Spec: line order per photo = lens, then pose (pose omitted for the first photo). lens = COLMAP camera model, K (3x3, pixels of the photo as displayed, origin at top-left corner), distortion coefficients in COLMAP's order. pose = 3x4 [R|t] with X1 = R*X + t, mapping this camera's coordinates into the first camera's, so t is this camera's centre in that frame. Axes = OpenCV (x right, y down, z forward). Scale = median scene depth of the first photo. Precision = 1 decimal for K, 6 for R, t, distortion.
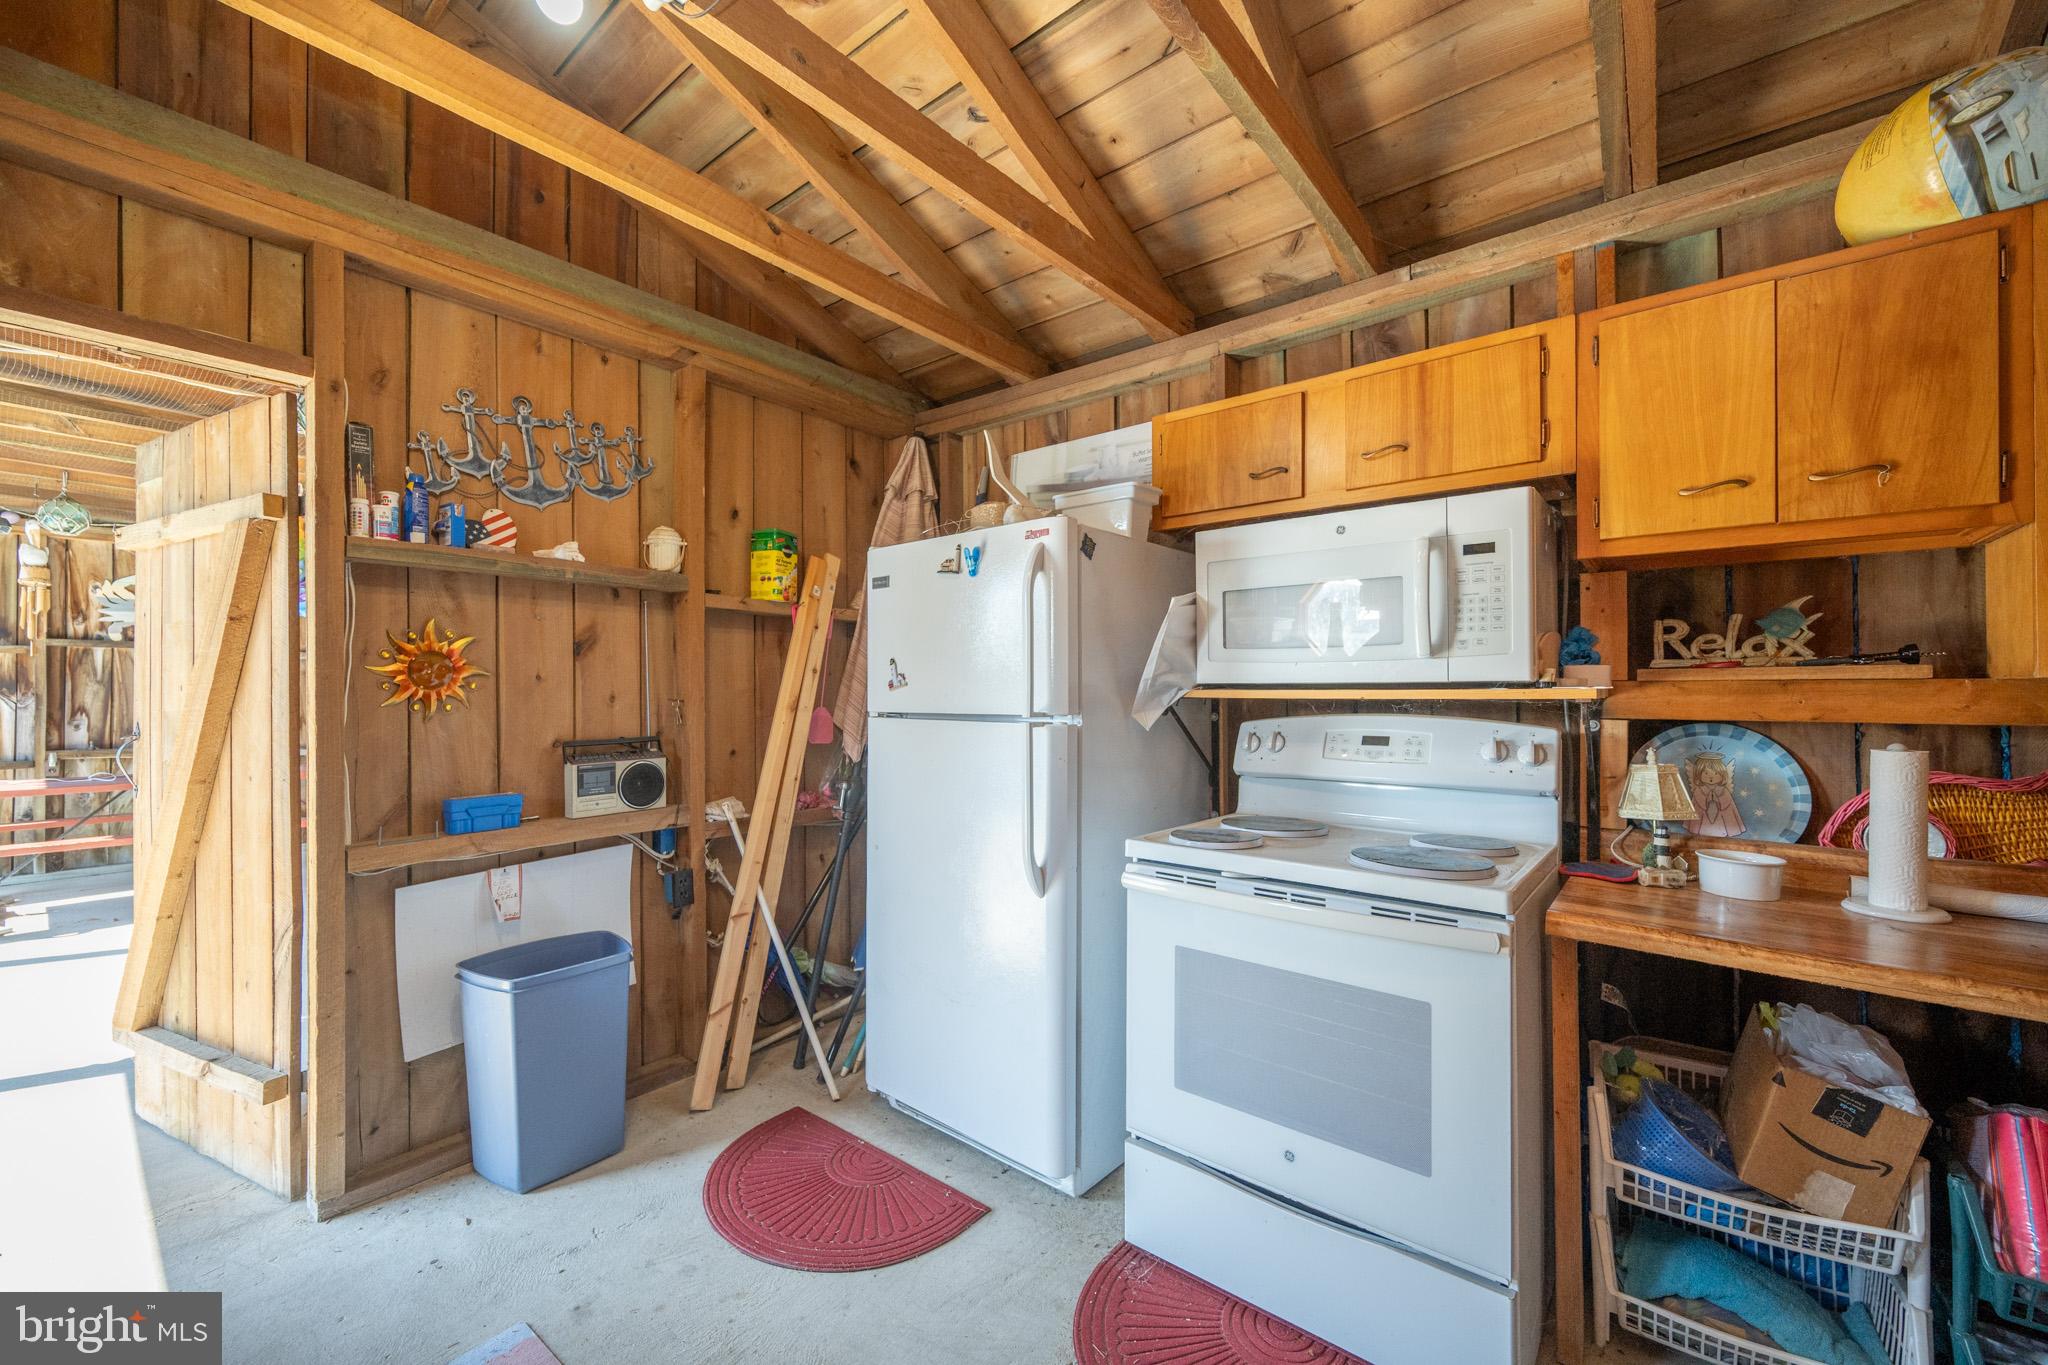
lens RADIAL K [[808.6, 0, 1024.0], [0, 808.6, 682.5], [0, 0, 1]] dist [-0.000358, 0.000032]
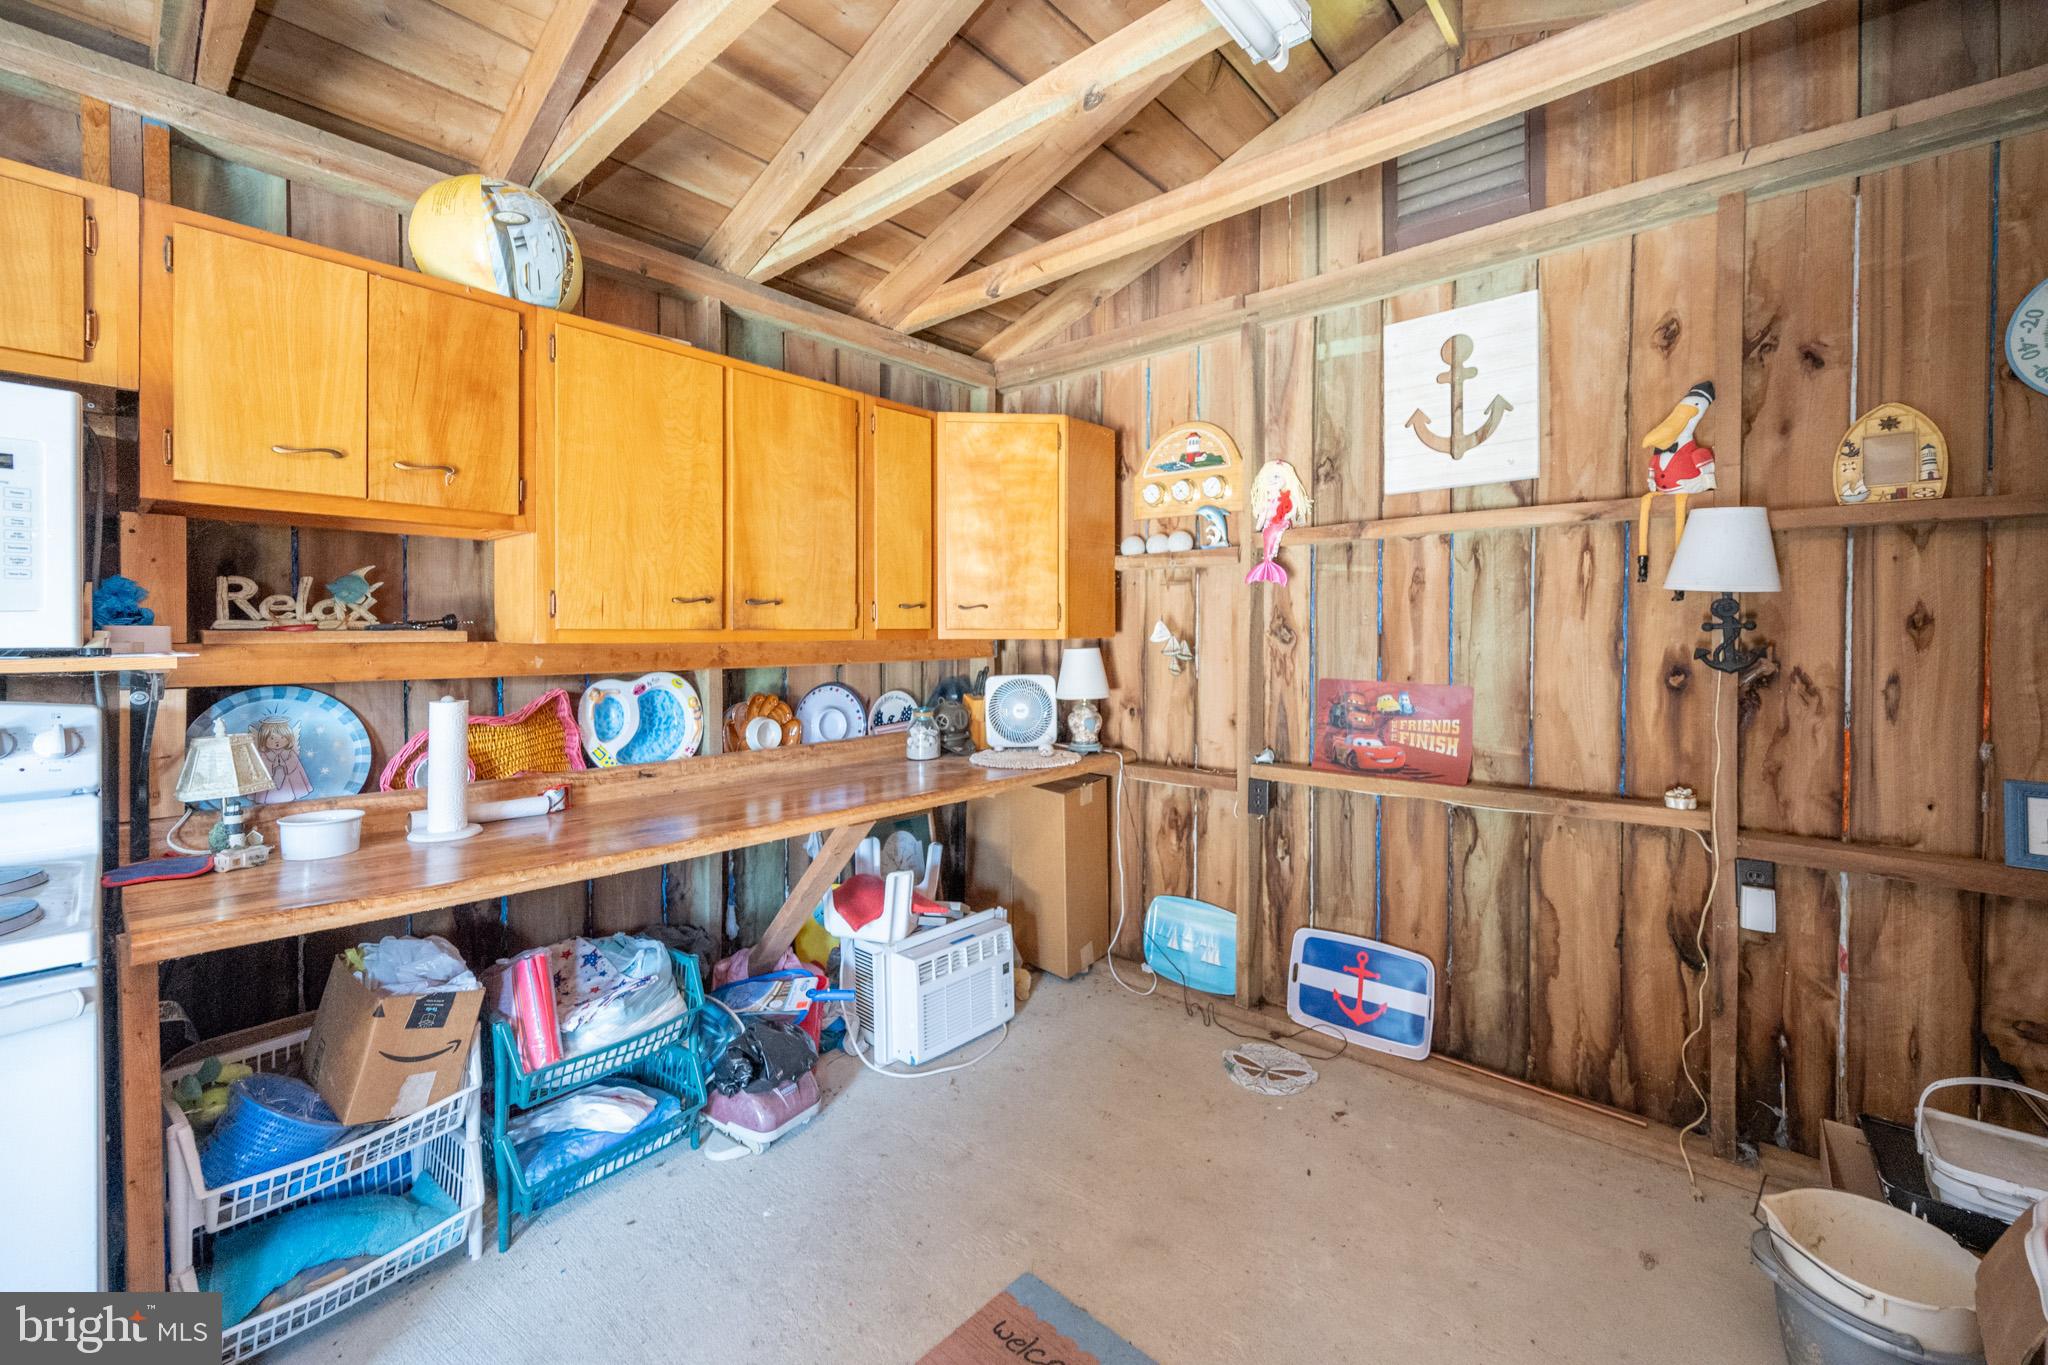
lens RADIAL K [[823.5, 0, 1022.5], [0, 823.5, 640.0], [0, 0, 1]] dist [-0.000647, -0.000233]
pose [[0.043888, -0.004839, 0.999025, -0.110589], [-0.009497, 0.999941, 0.005261, -0.021580], [-0.998991, -0.009719, 0.043839, 0.070628]]
